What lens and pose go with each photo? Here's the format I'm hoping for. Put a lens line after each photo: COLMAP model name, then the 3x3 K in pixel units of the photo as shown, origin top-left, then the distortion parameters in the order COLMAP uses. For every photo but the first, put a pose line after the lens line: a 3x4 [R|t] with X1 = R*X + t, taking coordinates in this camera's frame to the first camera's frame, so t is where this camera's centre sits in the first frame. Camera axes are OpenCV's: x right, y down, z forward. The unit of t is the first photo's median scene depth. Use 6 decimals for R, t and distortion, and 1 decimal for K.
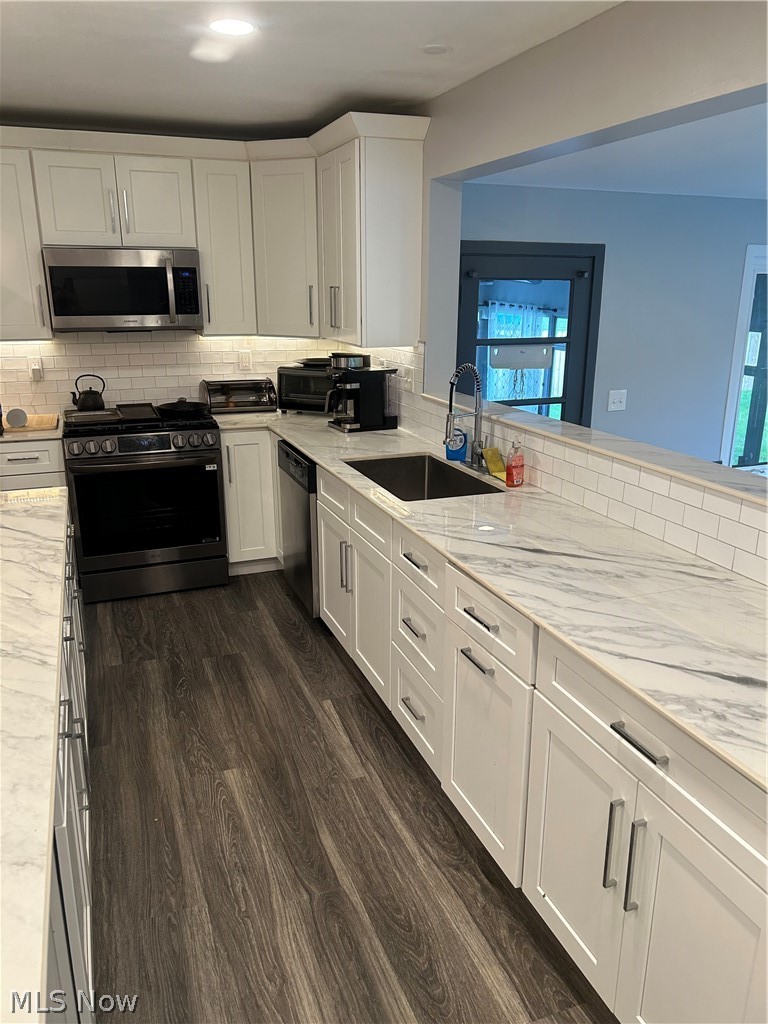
lens RADIAL K [[777.9, 0, 384.0], [0, 777.9, 512.0], [0, 0, 1]] dist [0.005507, -0.001505]
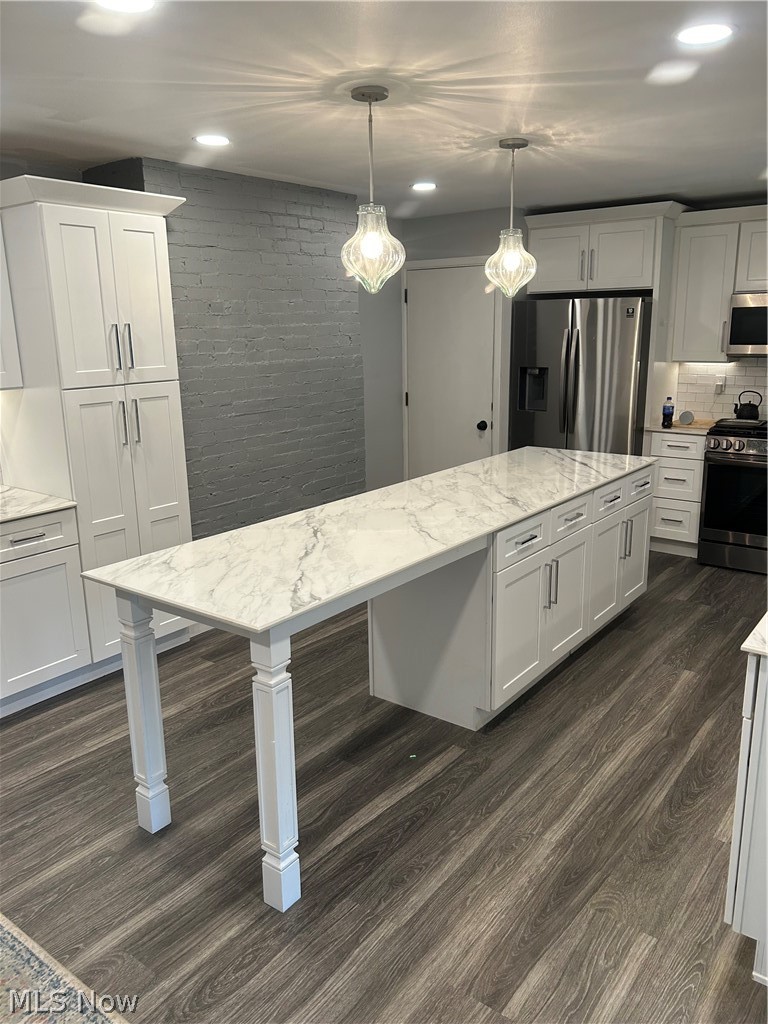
lens RADIAL K [[817.8, 0, 384.0], [0, 817.8, 512.0], [0, 0, 1]] dist [0.002596, 0.000004]
pose [[0.522023, 0.190571, -0.831369, 0.611912], [-0.226593, 0.970680, 0.080225, 0.057903], [0.822282, 0.146503, 0.549899, -0.260202]]
